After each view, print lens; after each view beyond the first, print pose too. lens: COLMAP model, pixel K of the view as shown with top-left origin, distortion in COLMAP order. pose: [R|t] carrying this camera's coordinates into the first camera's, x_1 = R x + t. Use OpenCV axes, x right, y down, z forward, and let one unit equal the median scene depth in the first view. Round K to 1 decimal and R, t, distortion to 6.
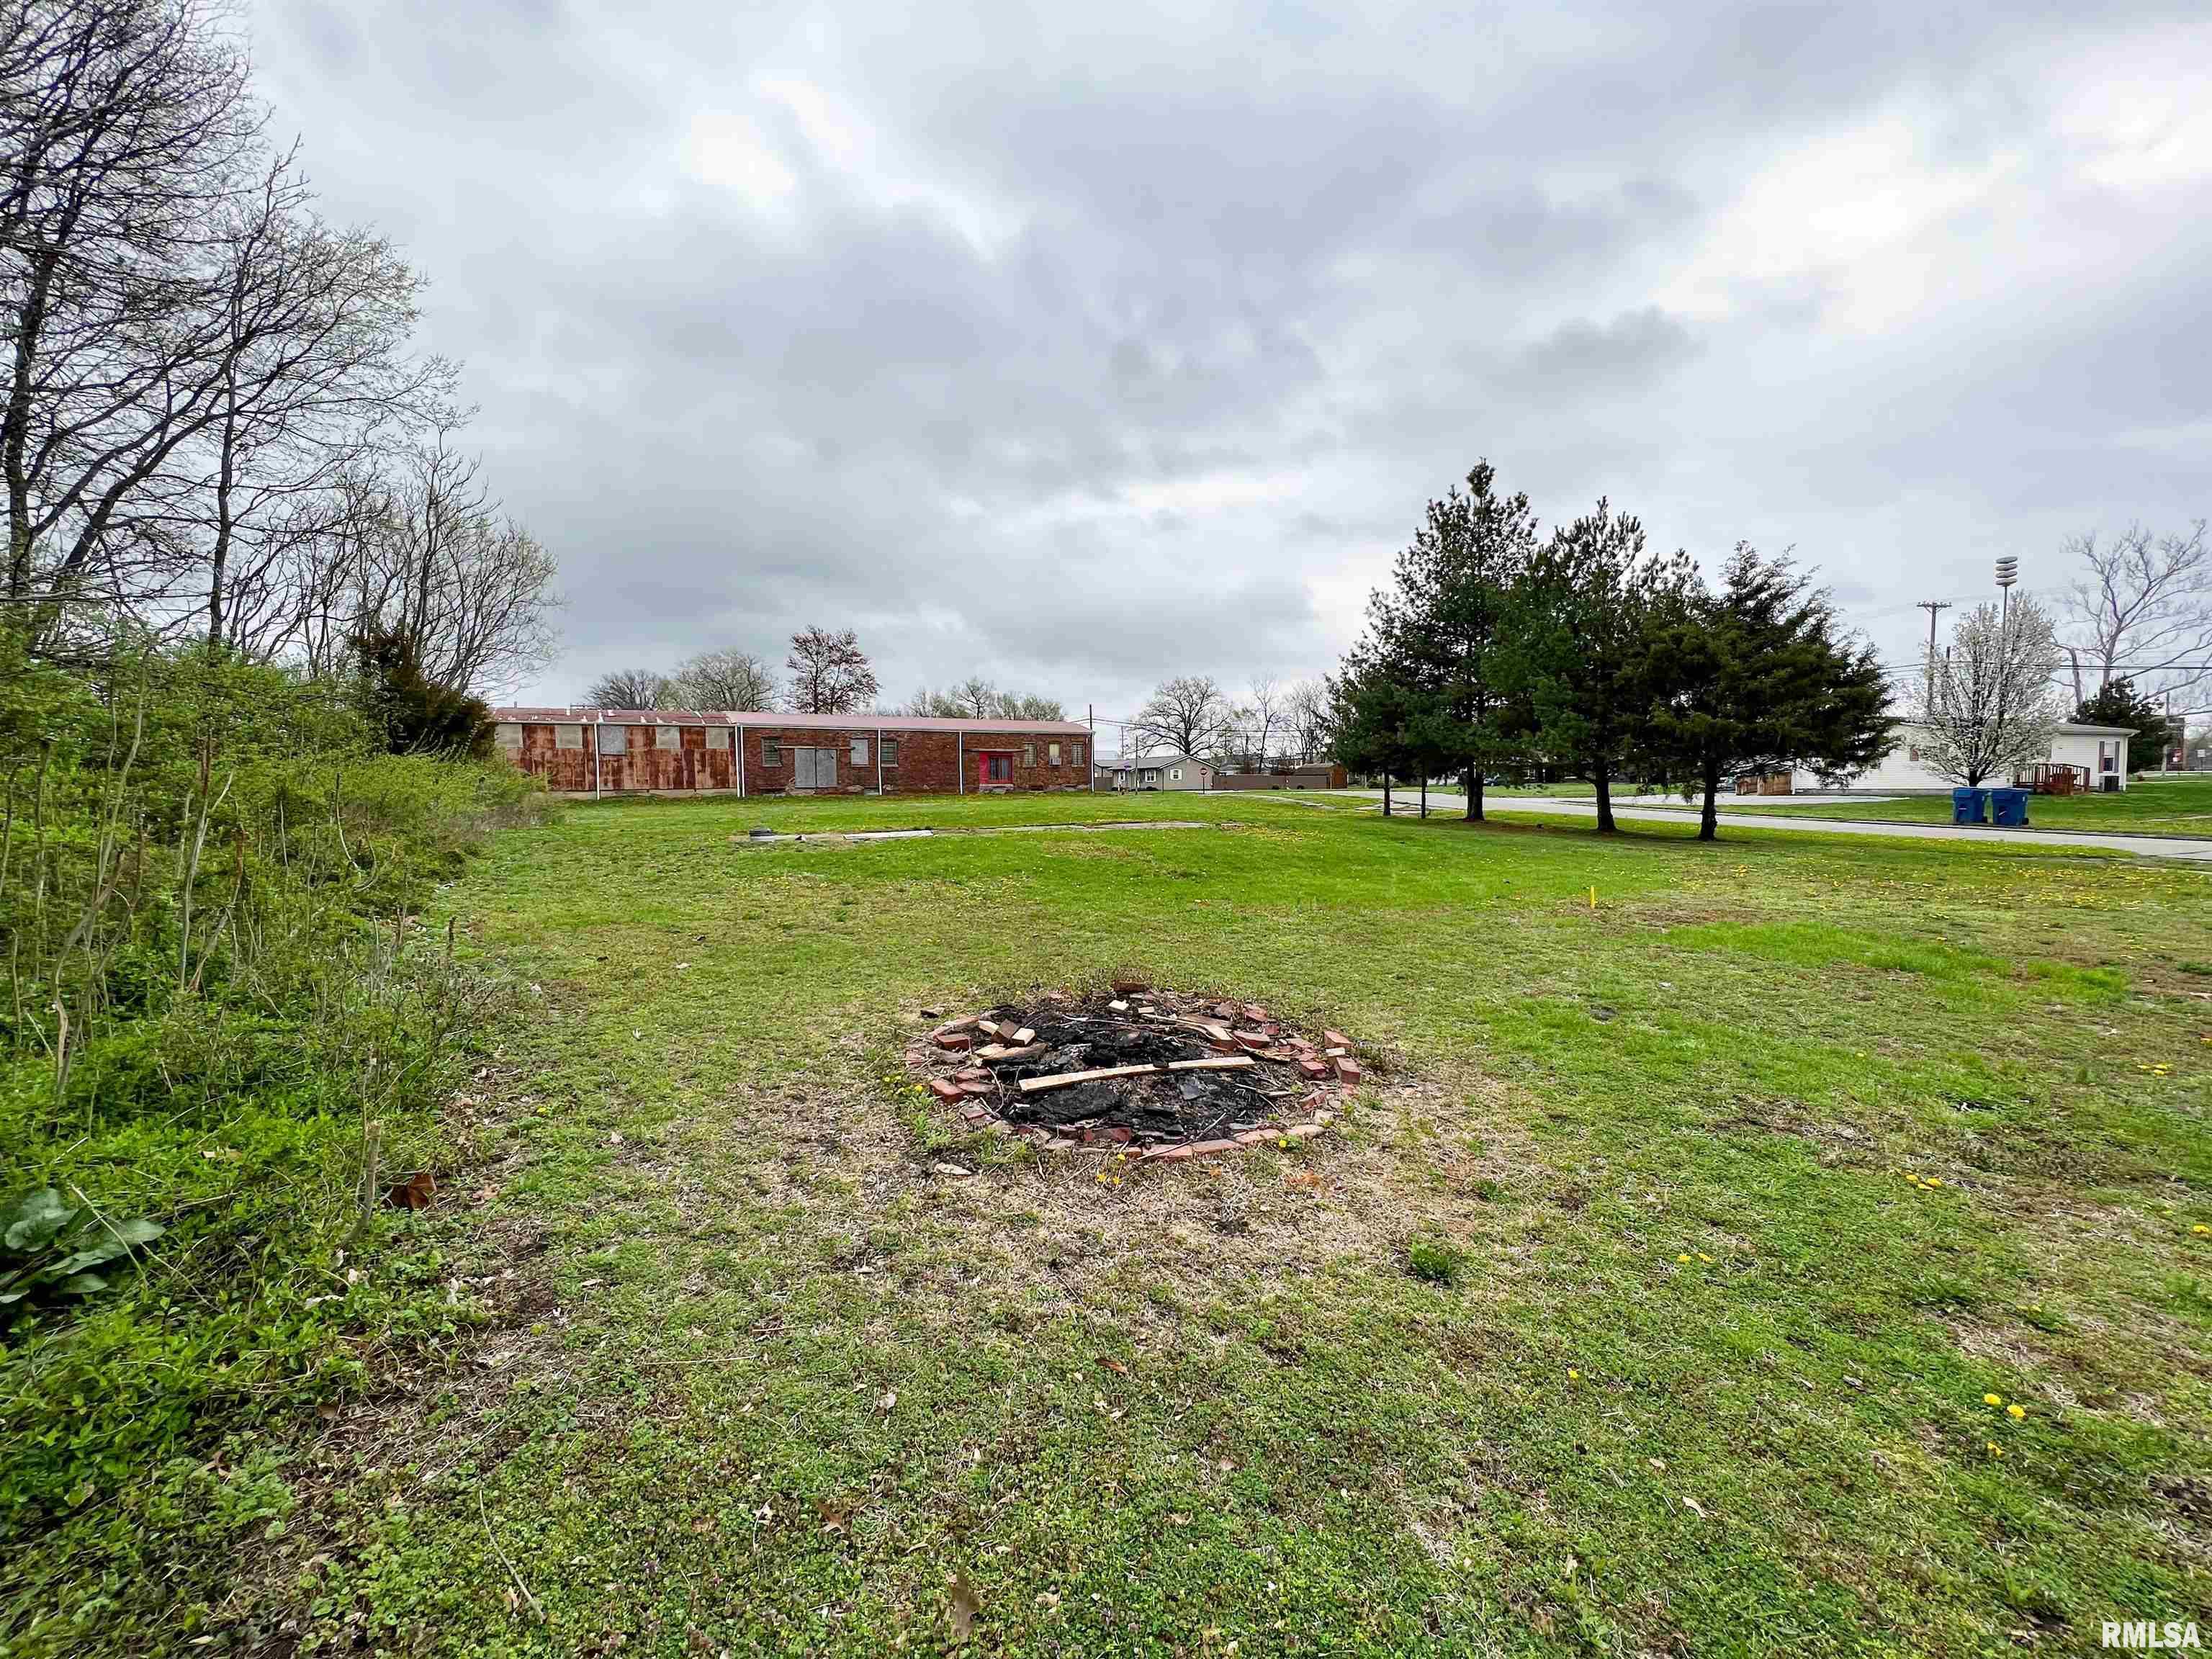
lens RADIAL K [[884.9, 0, 1107.6], [0, 884.9, 833.8], [0, 0, 1]] dist [-0.000518, 0.000064]
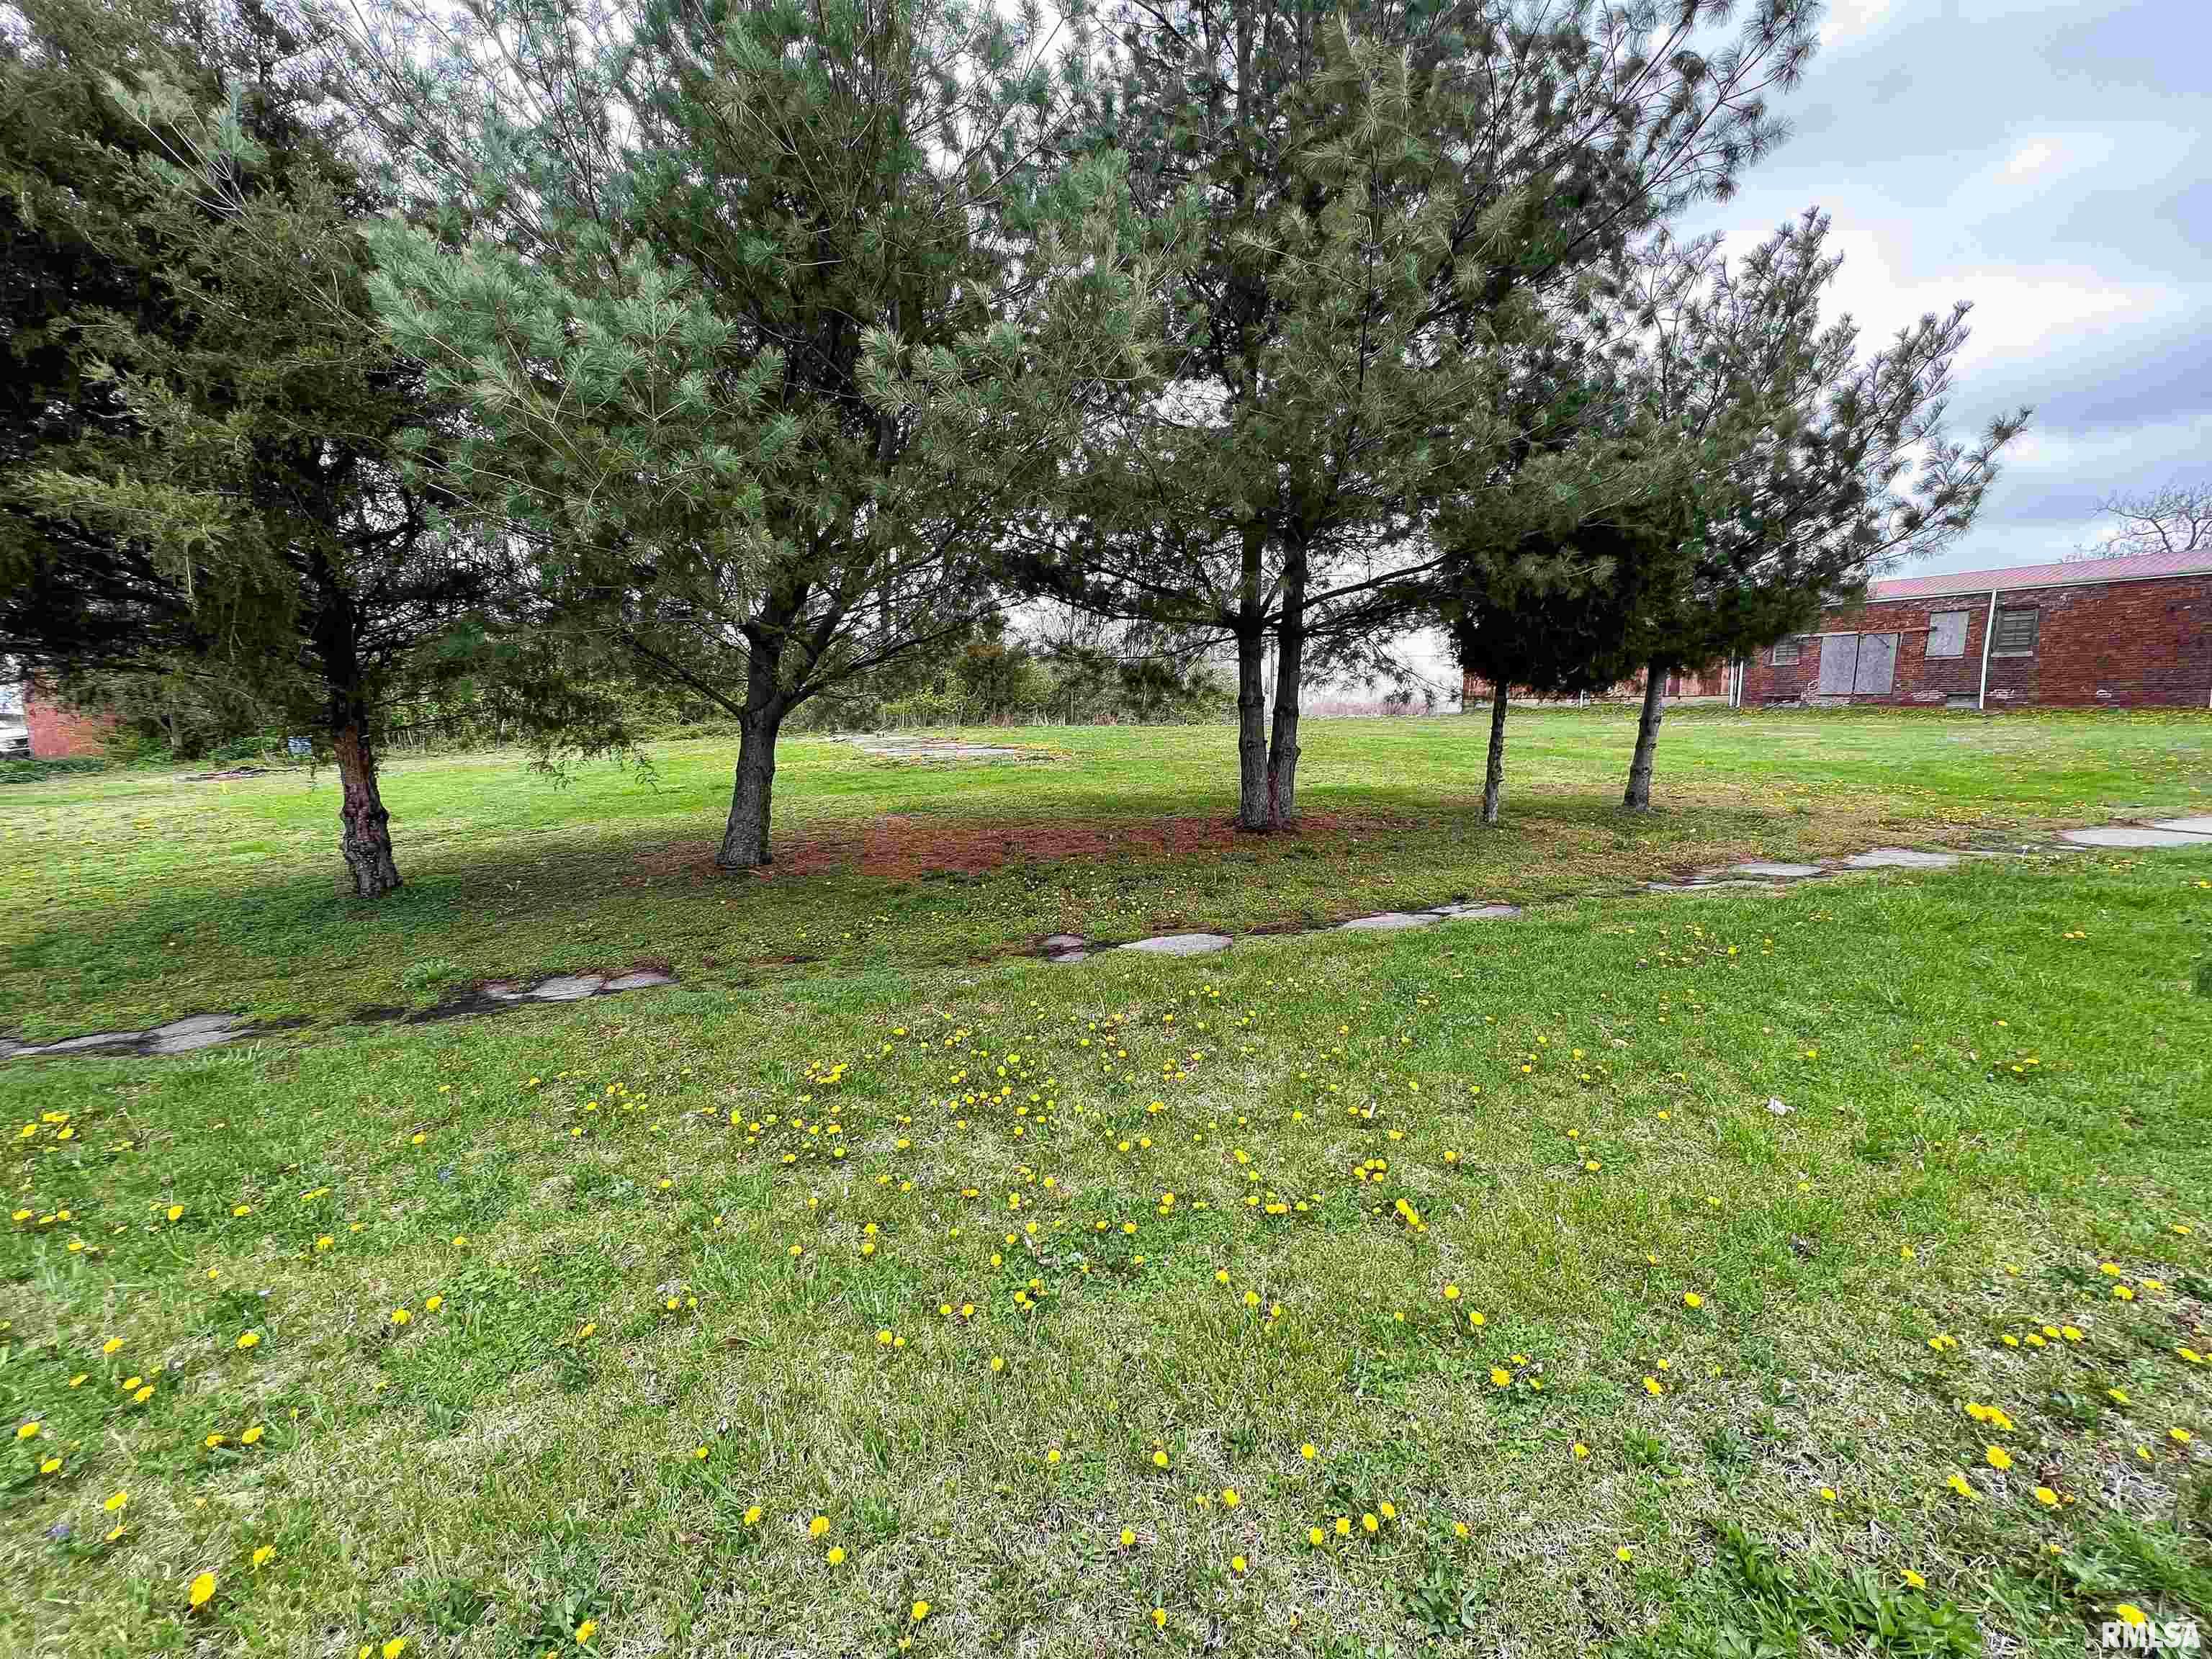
lens RADIAL K [[884.9, 0, 1107.6], [0, 884.9, 833.8], [0, 0, 1]] dist [-0.000518, 0.000064]
pose [[-0.033901, 0.157039, -0.987010, 0.464537], [-0.044612, 0.986356, 0.158467, -0.038393], [0.998429, 0.049405, -0.026433, 0.605789]]
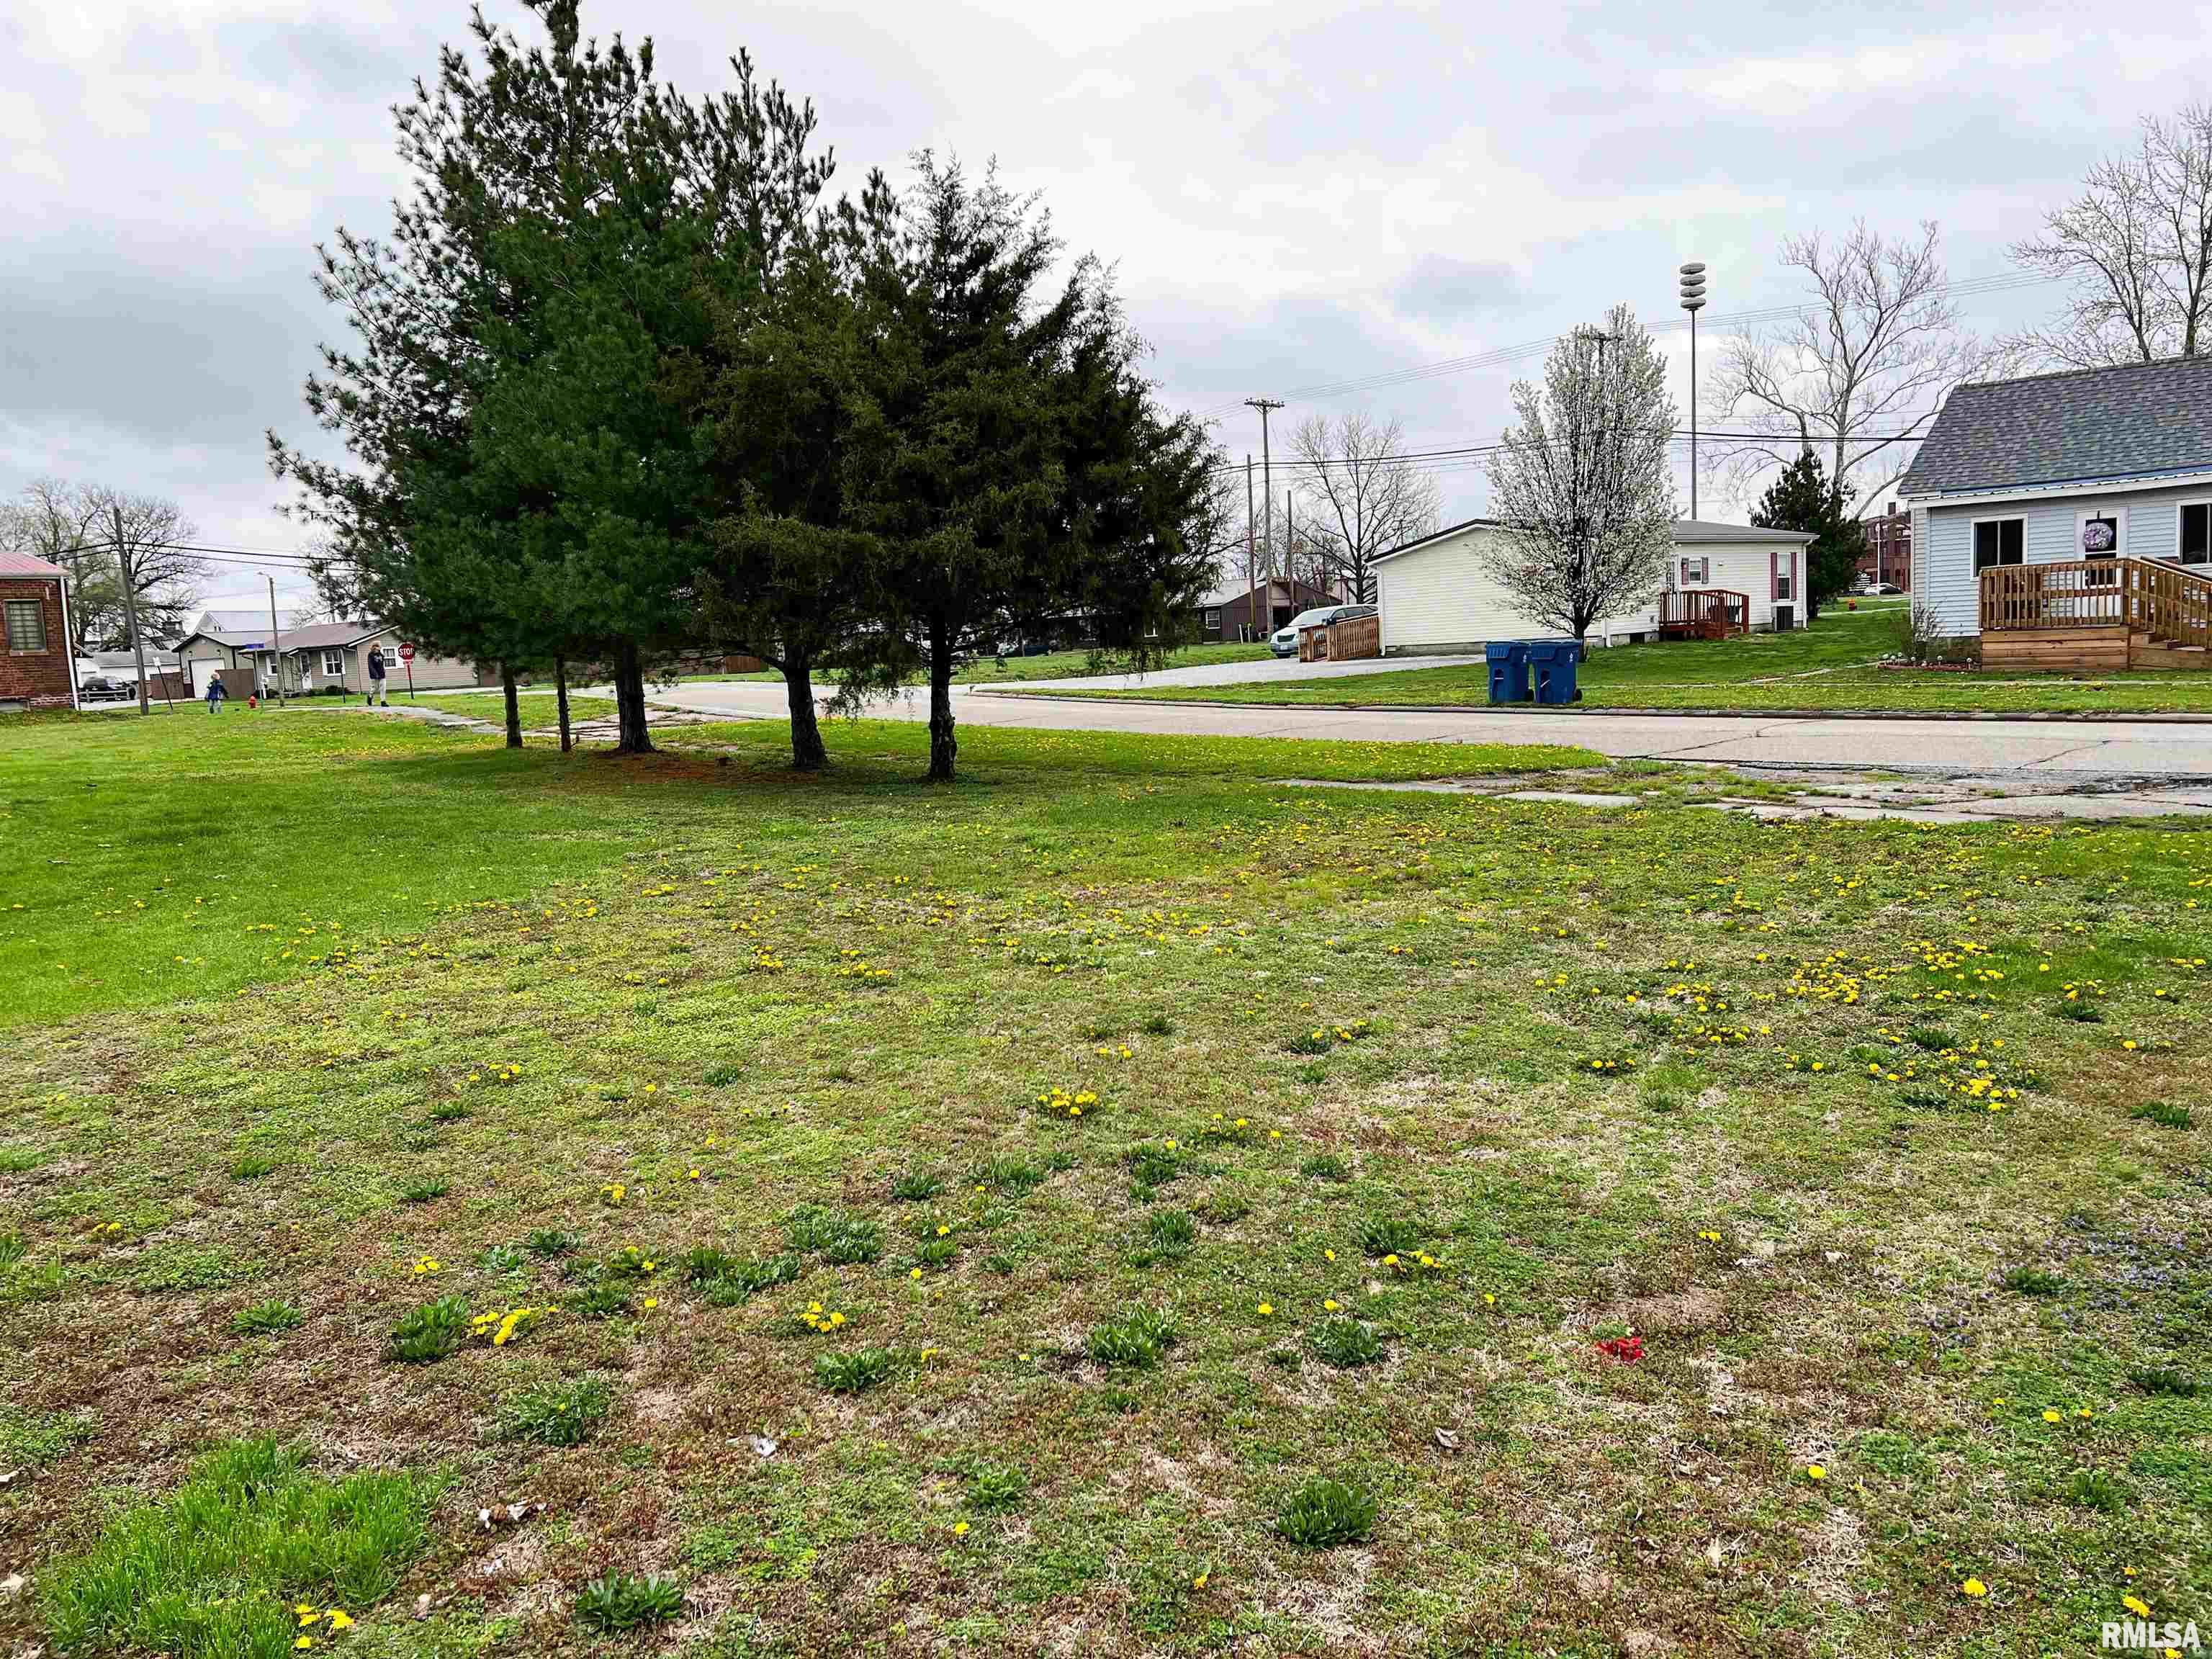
lens RADIAL K [[1652.6, 0, 1087.0], [0, 1652.6, 837.9], [0, 0, 1]] dist [0.067425, -0.075436]
pose [[0.922985, -0.084694, 0.375400, 0.197982], [0.065920, 0.995859, 0.062602, -0.006287], [-0.379147, -0.033034, 0.924746, 0.055439]]
